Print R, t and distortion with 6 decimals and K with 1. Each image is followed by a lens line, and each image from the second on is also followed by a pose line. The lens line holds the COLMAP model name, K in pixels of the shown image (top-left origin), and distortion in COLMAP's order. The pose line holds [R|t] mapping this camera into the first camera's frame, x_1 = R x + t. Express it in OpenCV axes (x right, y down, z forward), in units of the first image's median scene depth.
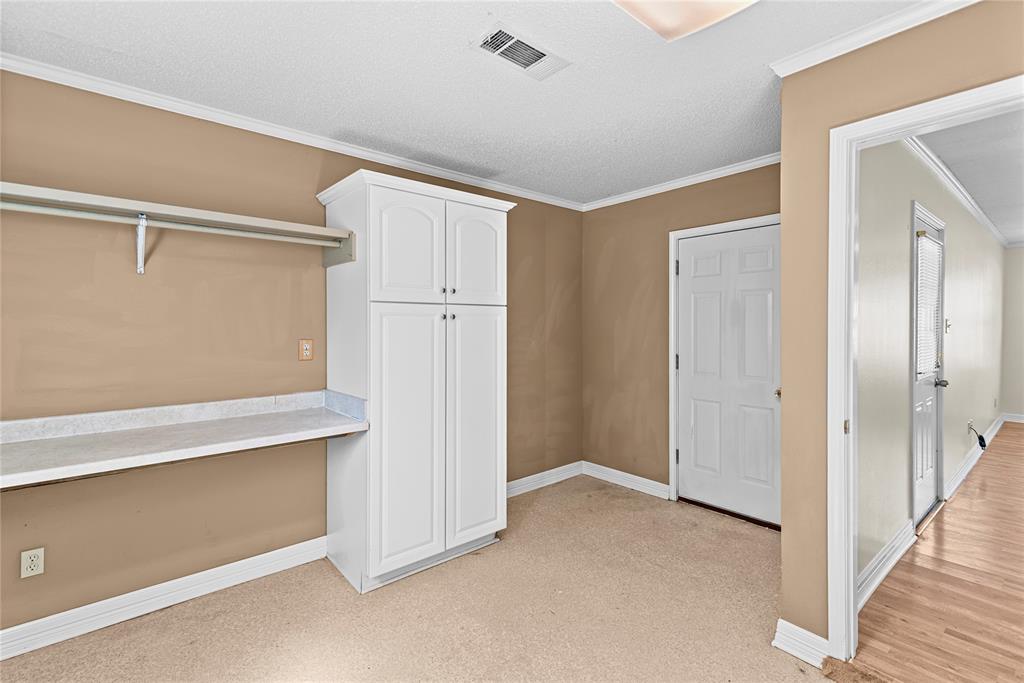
lens RADIAL K [[469.7, 0, 517.7], [0, 469.7, 325.3], [0, 0, 1]] dist [0.016851, -0.000120]
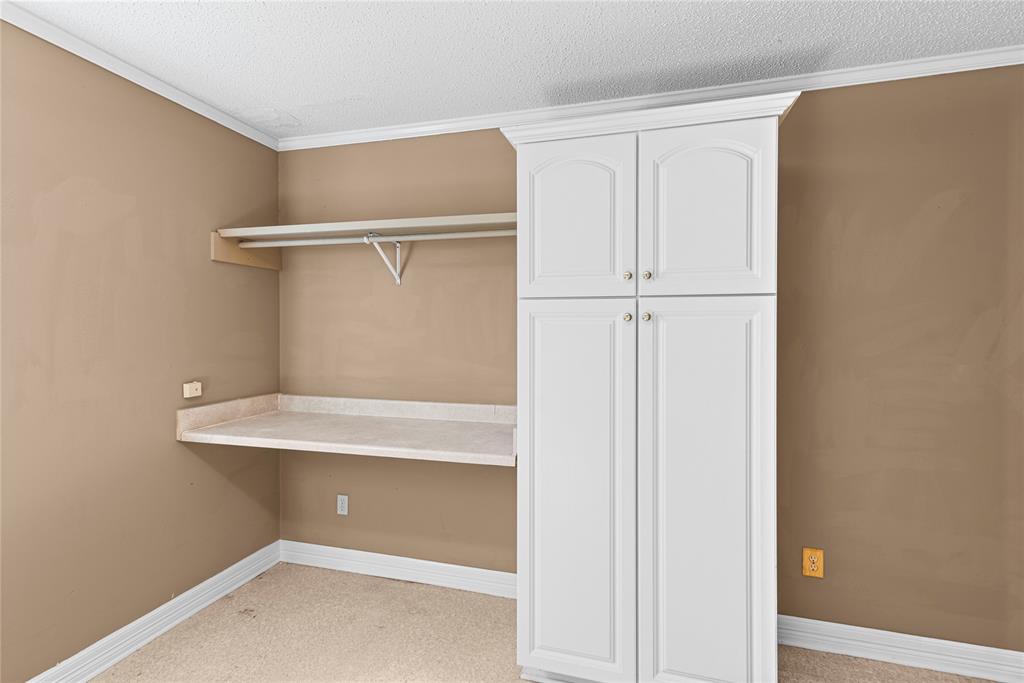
lens RADIAL K [[472.7, 0, 512.0], [0, 472.7, 329.0], [0, 0, 1]] dist [0.015362, -0.000307]
pose [[0.552832, 0.001947, -0.833290, 0.288477], [-0.002340, 0.999997, 0.000785, -0.002434], [0.833289, 0.001516, 0.552835, 0.518341]]
